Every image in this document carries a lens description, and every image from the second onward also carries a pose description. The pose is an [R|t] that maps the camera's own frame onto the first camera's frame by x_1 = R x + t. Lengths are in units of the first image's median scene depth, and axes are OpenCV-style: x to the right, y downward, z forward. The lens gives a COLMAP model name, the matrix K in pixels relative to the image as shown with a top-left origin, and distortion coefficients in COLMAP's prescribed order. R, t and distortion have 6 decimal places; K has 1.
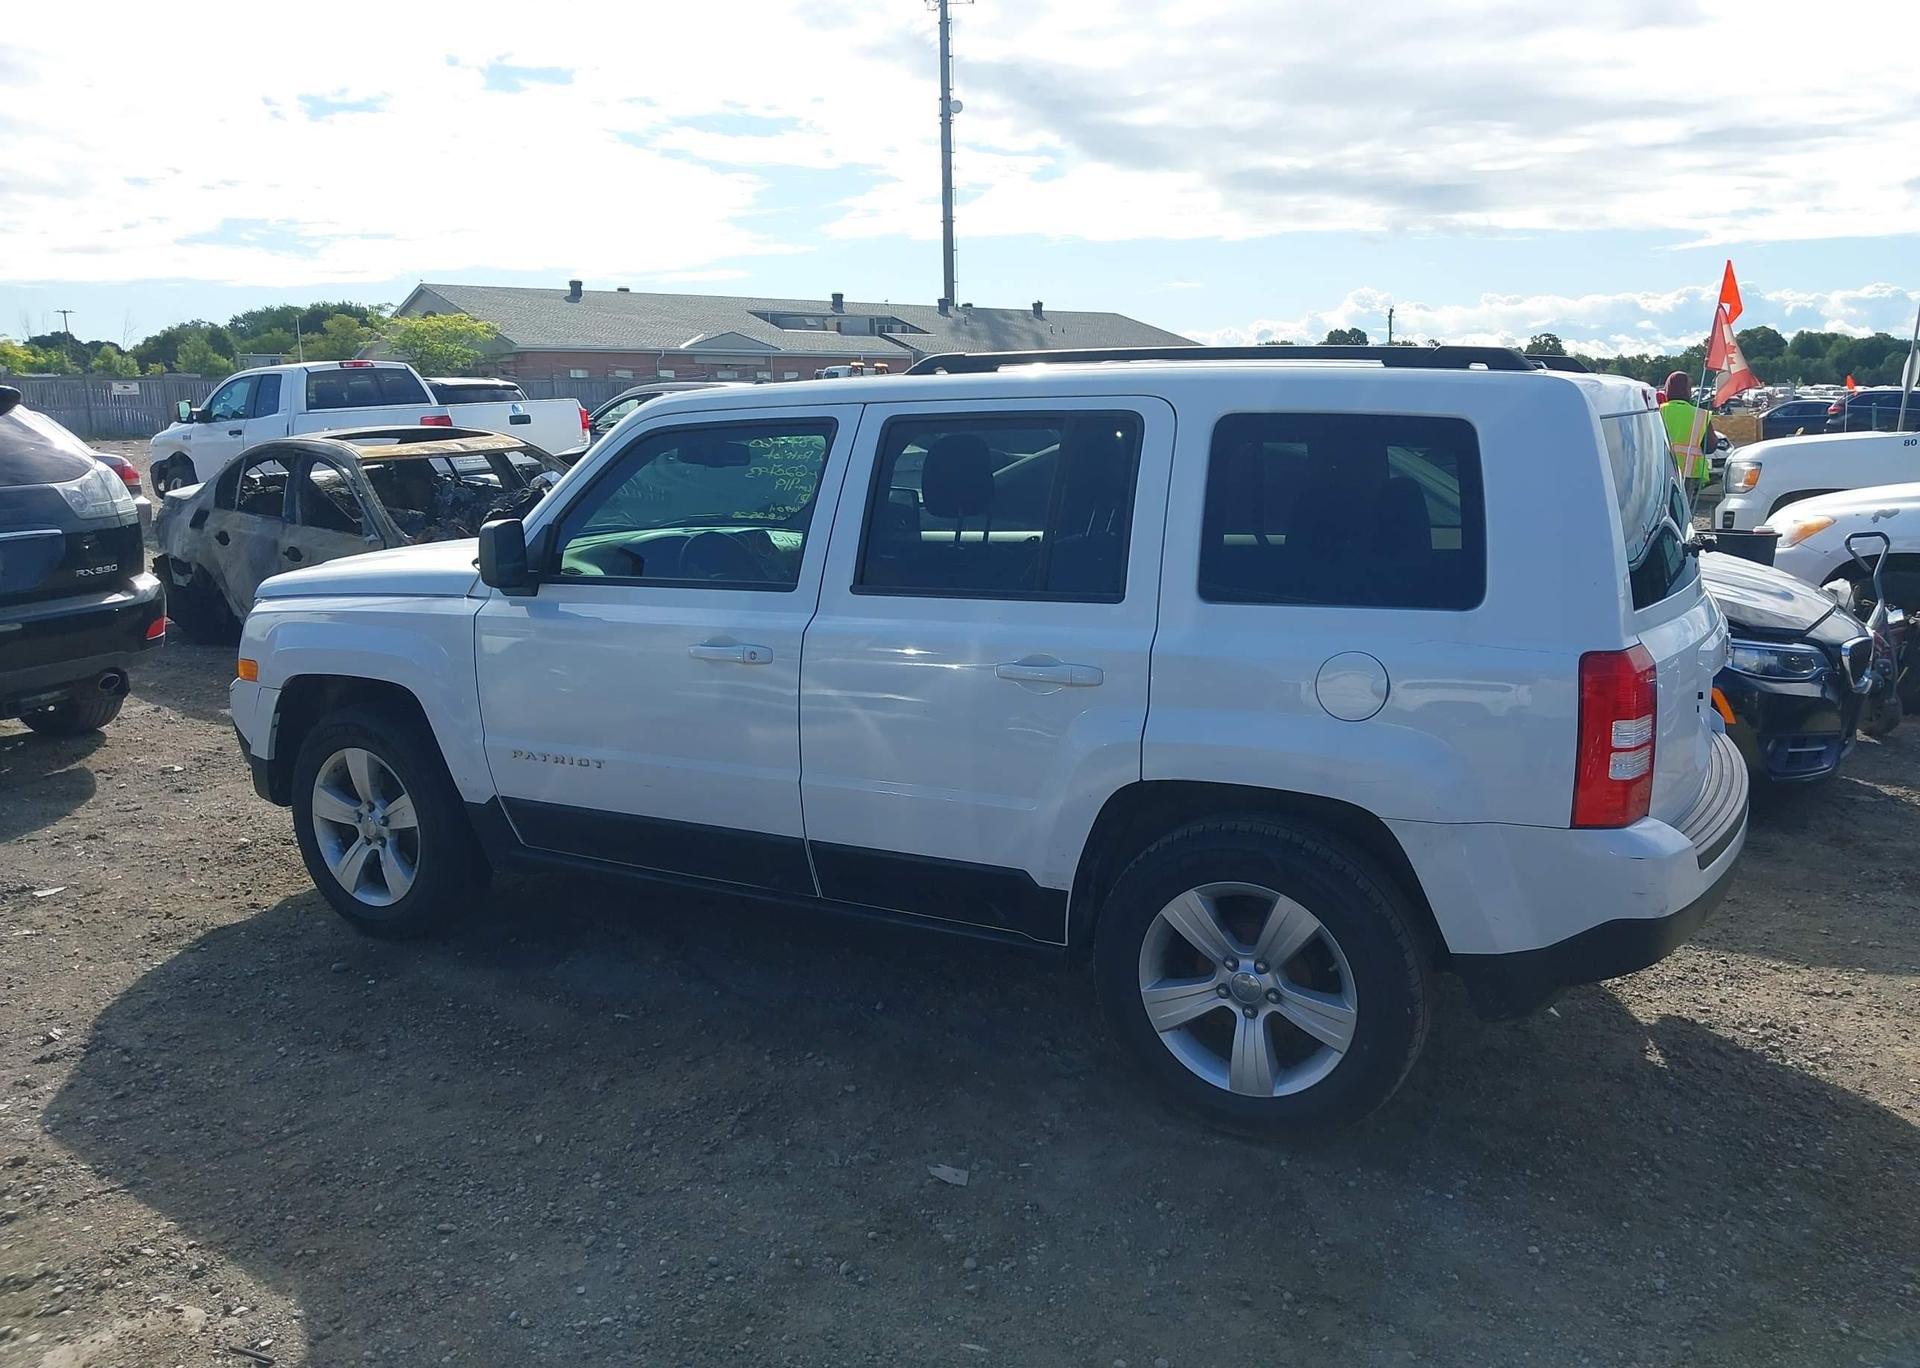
lens RADIAL K [[1616.0, 0, 954.9], [0, 1616.0, 683.8], [0, 0, 1]] dist [0.008644, -0.005325]
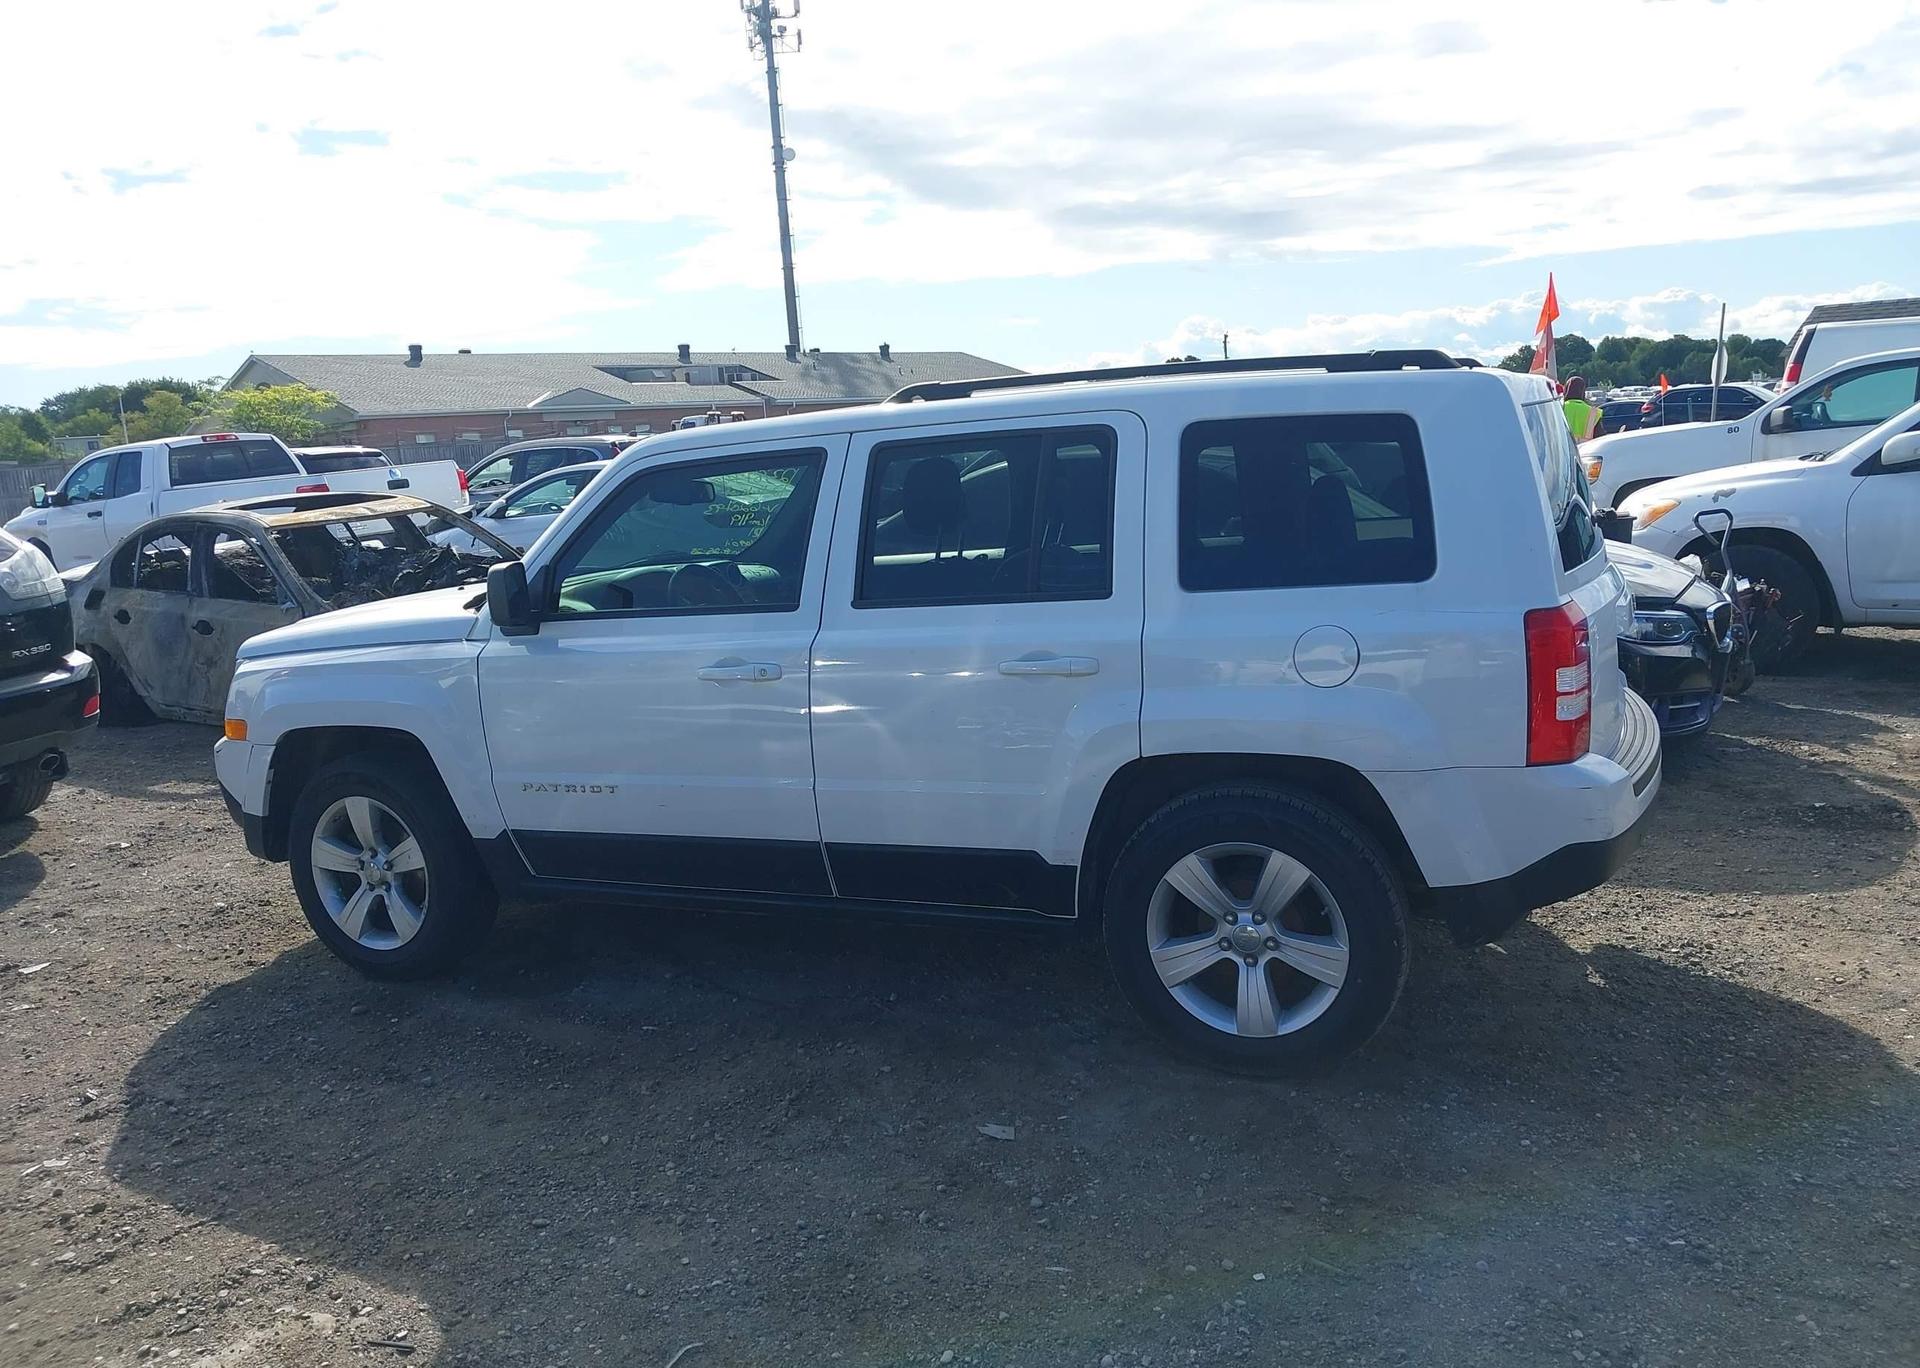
lens RADIAL K [[1646.7, 0, 958.5], [0, 1646.7, 688.4], [0, 0, 1]] dist [0.030859, -0.051433]
pose [[0.992333, -0.069841, 0.101970, -0.091736], [0.072649, 0.997067, -0.024087, 0.023925], [-0.099988, 0.031310, 0.994496, -0.081141]]
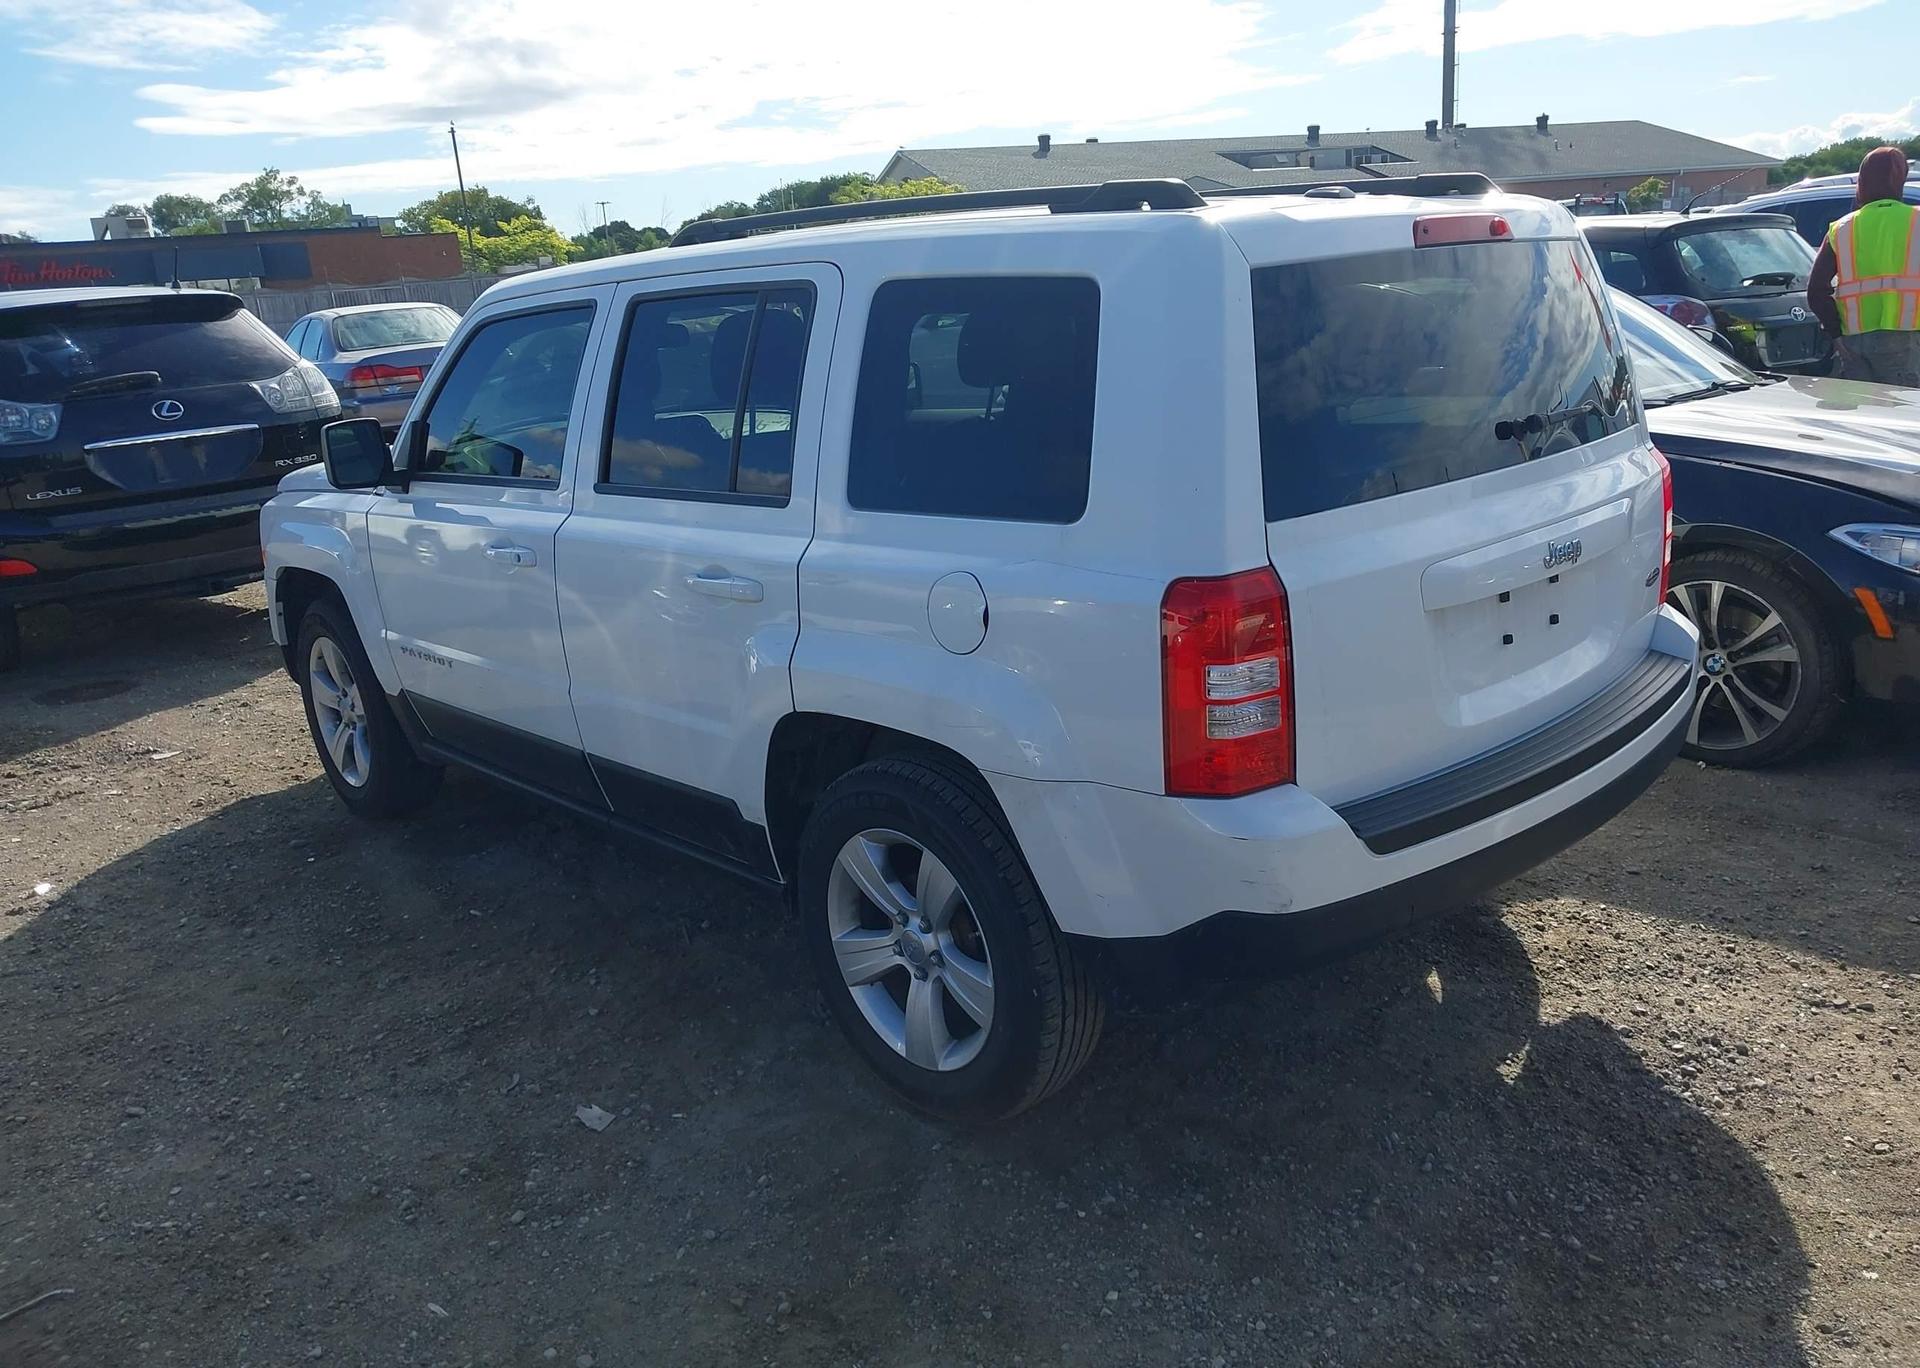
lens RADIAL K [[1612.4, 0, 1048.1], [0, 1612.4, 680.5], [0, 0, 1]] dist [0.012478, -0.015806]
pose [[0.941266, 0.031227, -0.336218, 0.421202], [-0.000170, 0.995758, 0.092008, -0.028617], [0.337665, -0.086547, 0.937279, 0.169867]]
